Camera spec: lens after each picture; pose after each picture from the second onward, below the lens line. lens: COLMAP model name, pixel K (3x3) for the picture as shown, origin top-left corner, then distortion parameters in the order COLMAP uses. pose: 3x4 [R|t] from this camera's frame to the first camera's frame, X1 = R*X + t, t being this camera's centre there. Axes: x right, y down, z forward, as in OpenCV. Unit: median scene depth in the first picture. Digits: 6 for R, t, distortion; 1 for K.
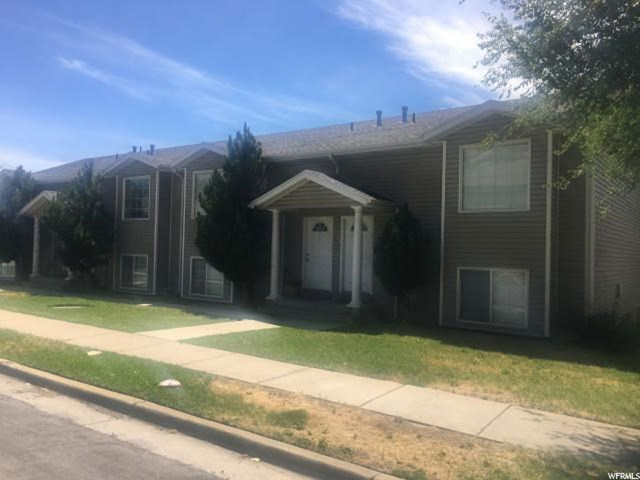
lens RADIAL K [[545.1, 0, 320.8], [0, 545.1, 239.8], [0, 0, 1]] dist [0.102826, -0.158404]
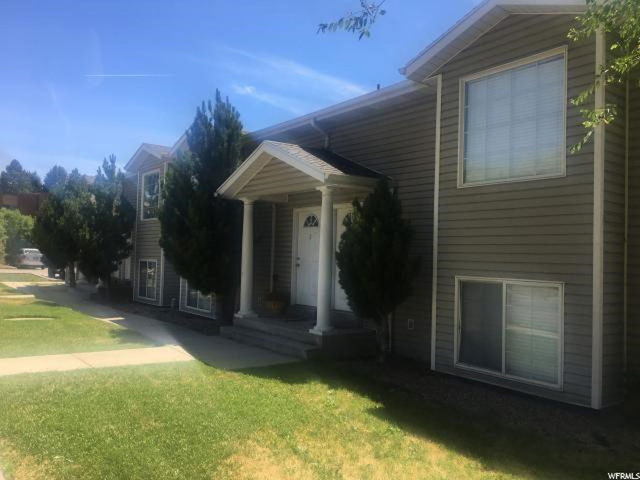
lens RADIAL K [[545.1, 0, 320.8], [0, 545.1, 239.8], [0, 0, 1]] dist [0.102826, -0.158404]
pose [[0.958355, -0.008038, -0.285468, 0.259173], [0.002799, 0.999820, -0.018754, 0.018486], [0.285567, 0.017174, 0.958205, 0.342150]]
